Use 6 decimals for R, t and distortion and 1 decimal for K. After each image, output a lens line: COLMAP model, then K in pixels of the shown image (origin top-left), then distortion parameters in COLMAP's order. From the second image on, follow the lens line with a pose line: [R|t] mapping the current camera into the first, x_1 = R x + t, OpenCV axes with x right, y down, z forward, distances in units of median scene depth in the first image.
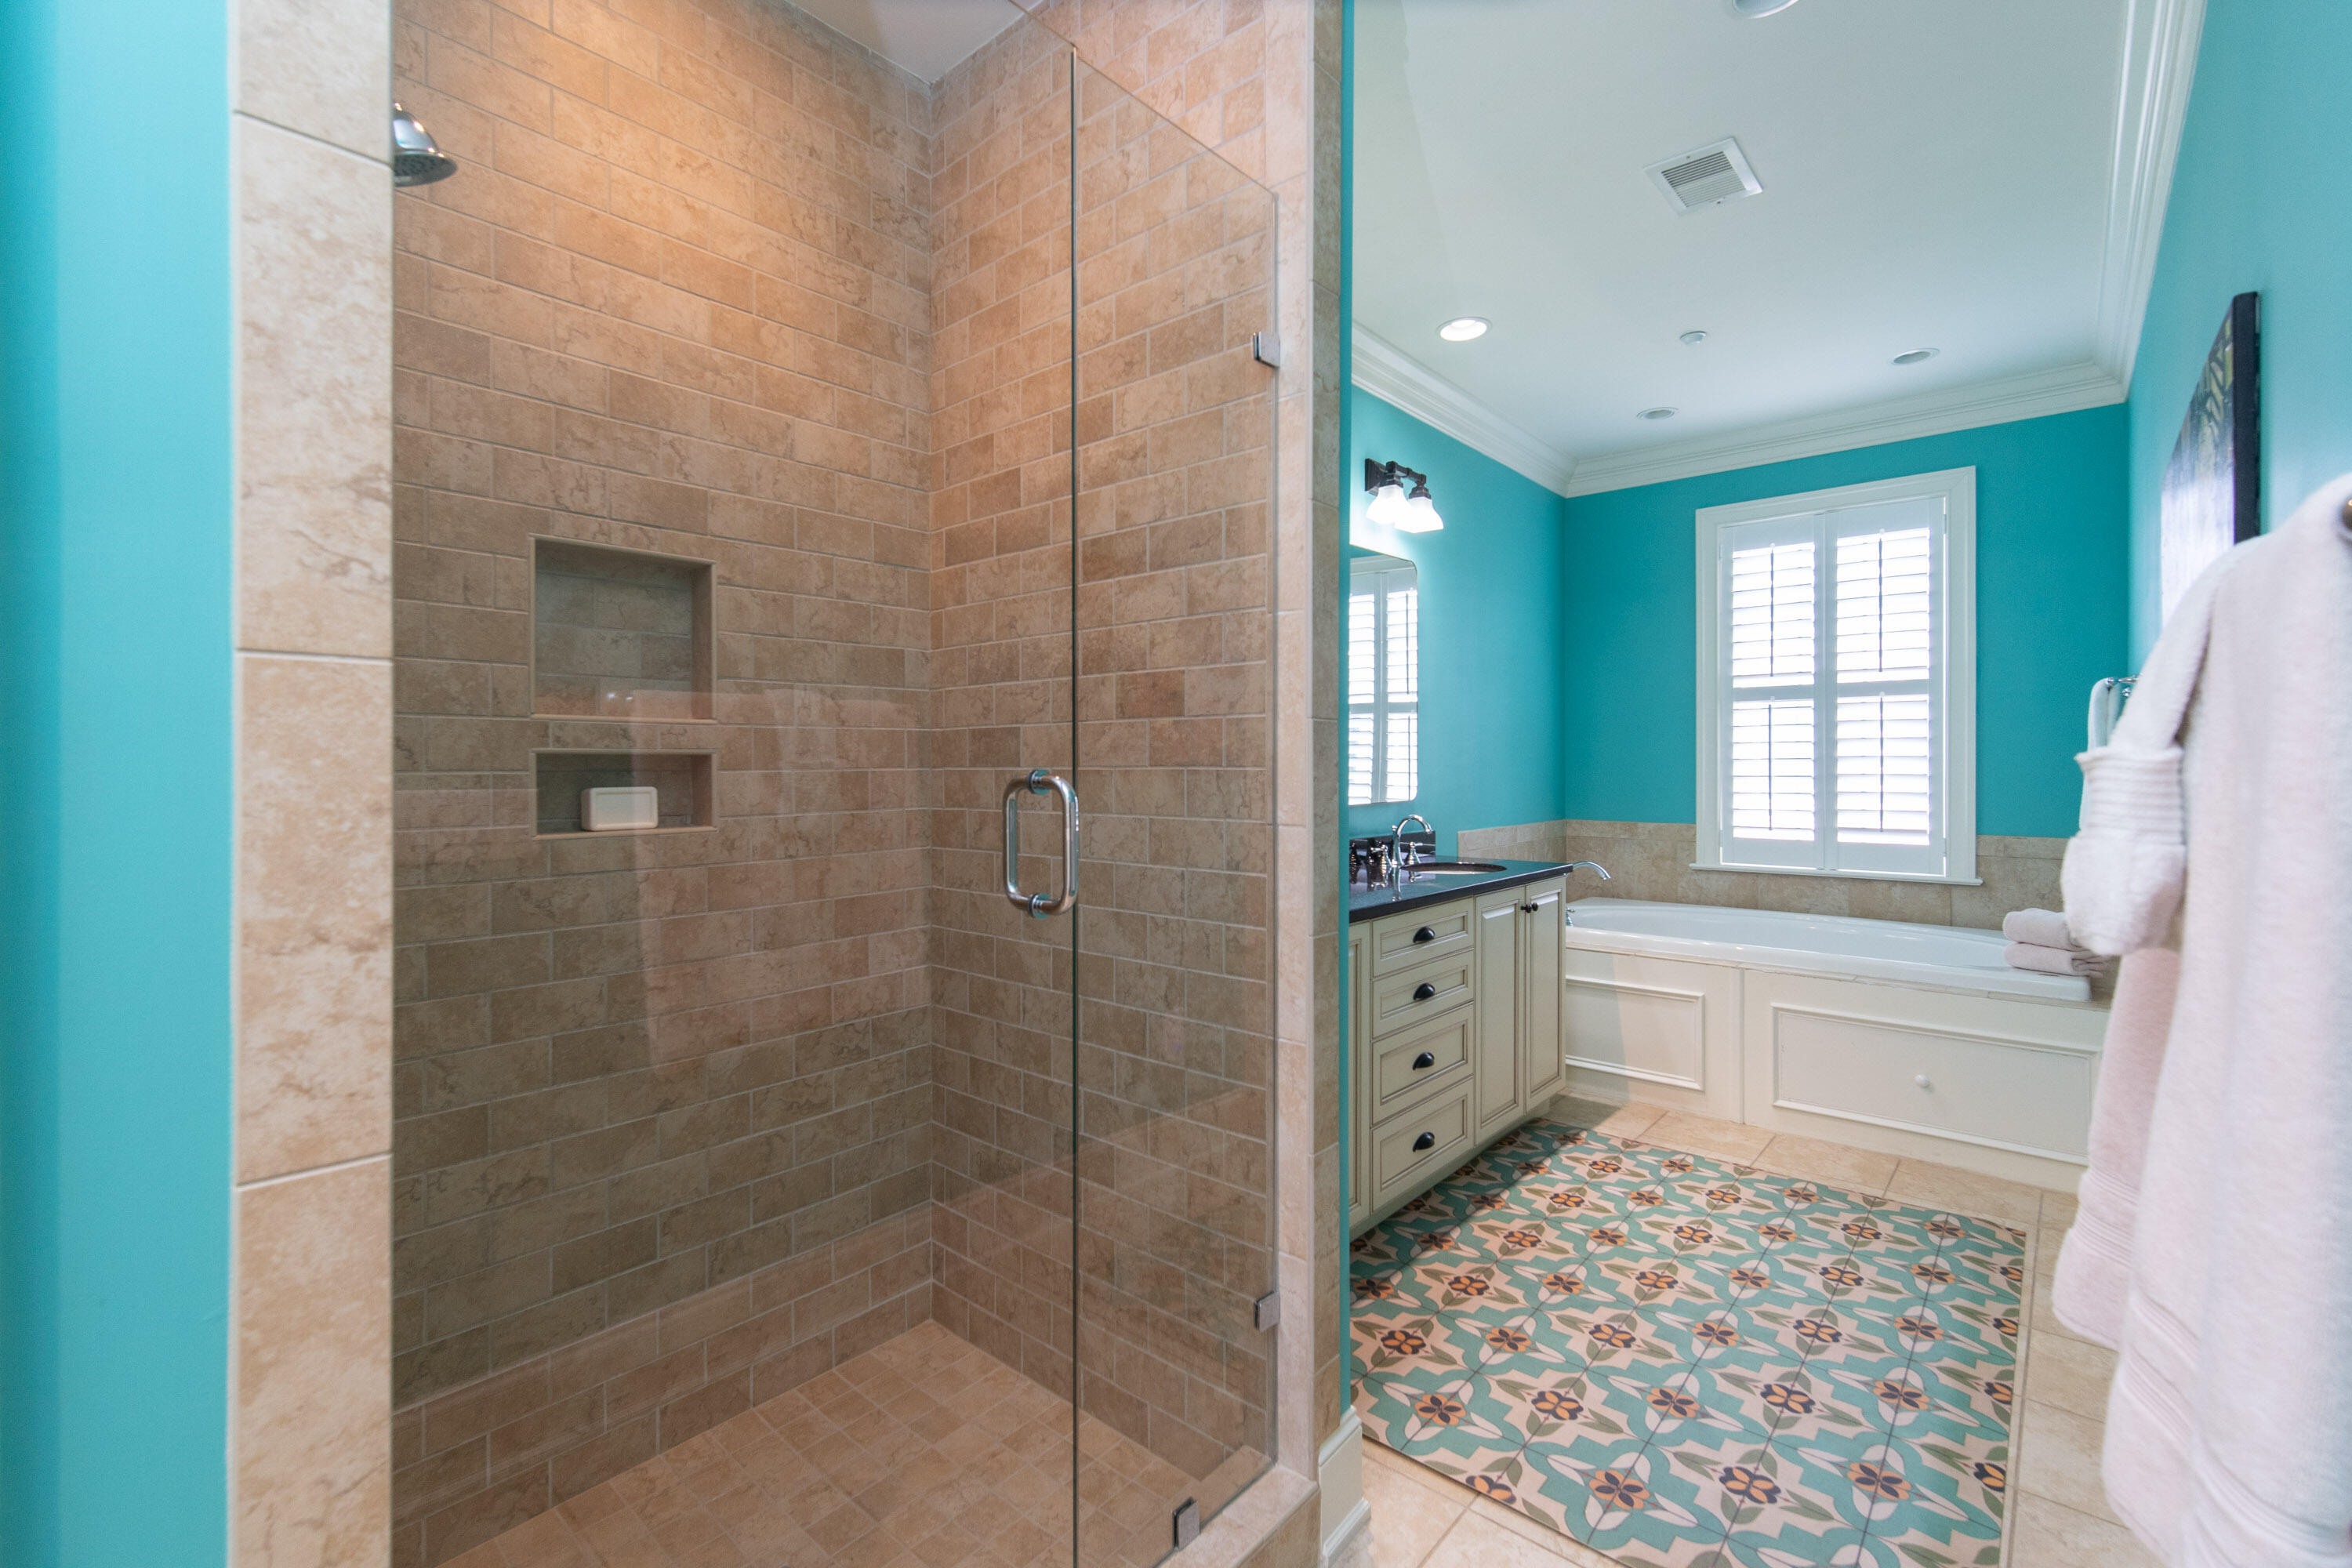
lens RADIAL K [[1044.6, 0, 1176.2], [0, 1044.6, 764.7], [0, 0, 1]] dist [0.003390, 0.001900]
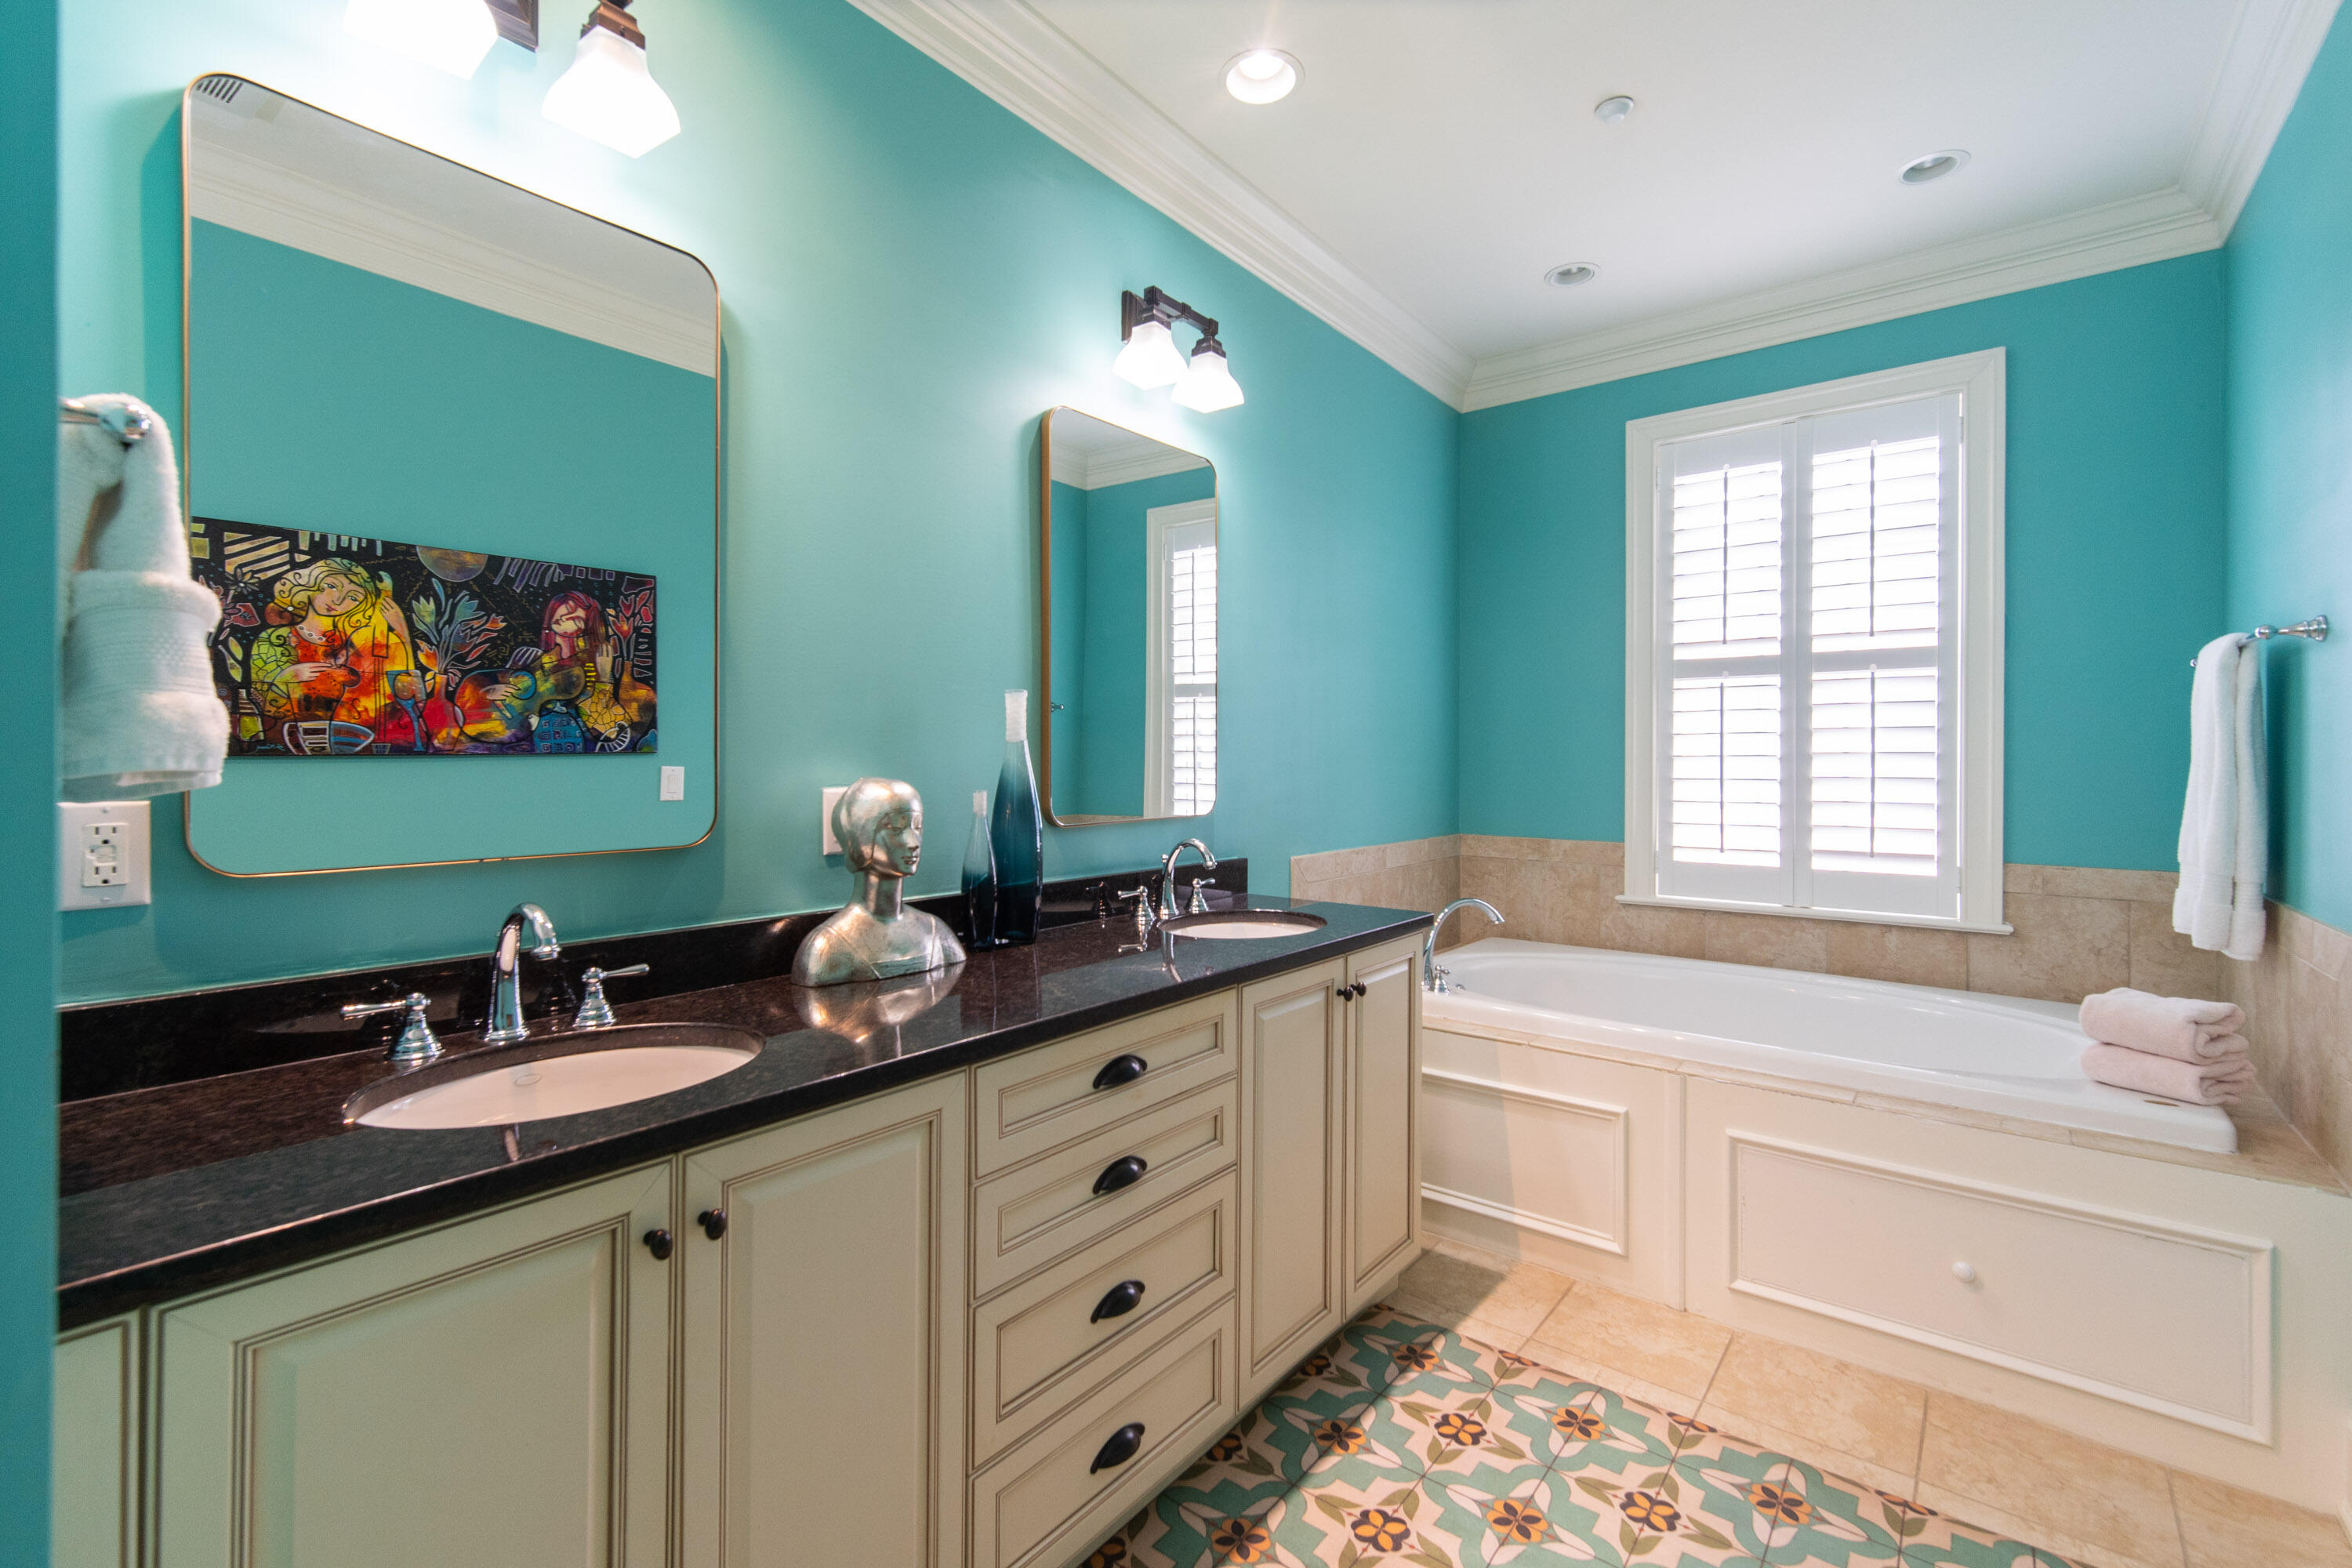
lens RADIAL K [[1044.6, 0, 1186.6], [0, 1044.6, 762.6], [0, 0, 1]] dist [0.003390, 0.001900]
pose [[0.998711, 0.003776, 0.050615, 0.181462], [-0.003834, 0.999992, 0.001030, -0.000211], [-0.050611, -0.001223, 0.998718, 0.334107]]
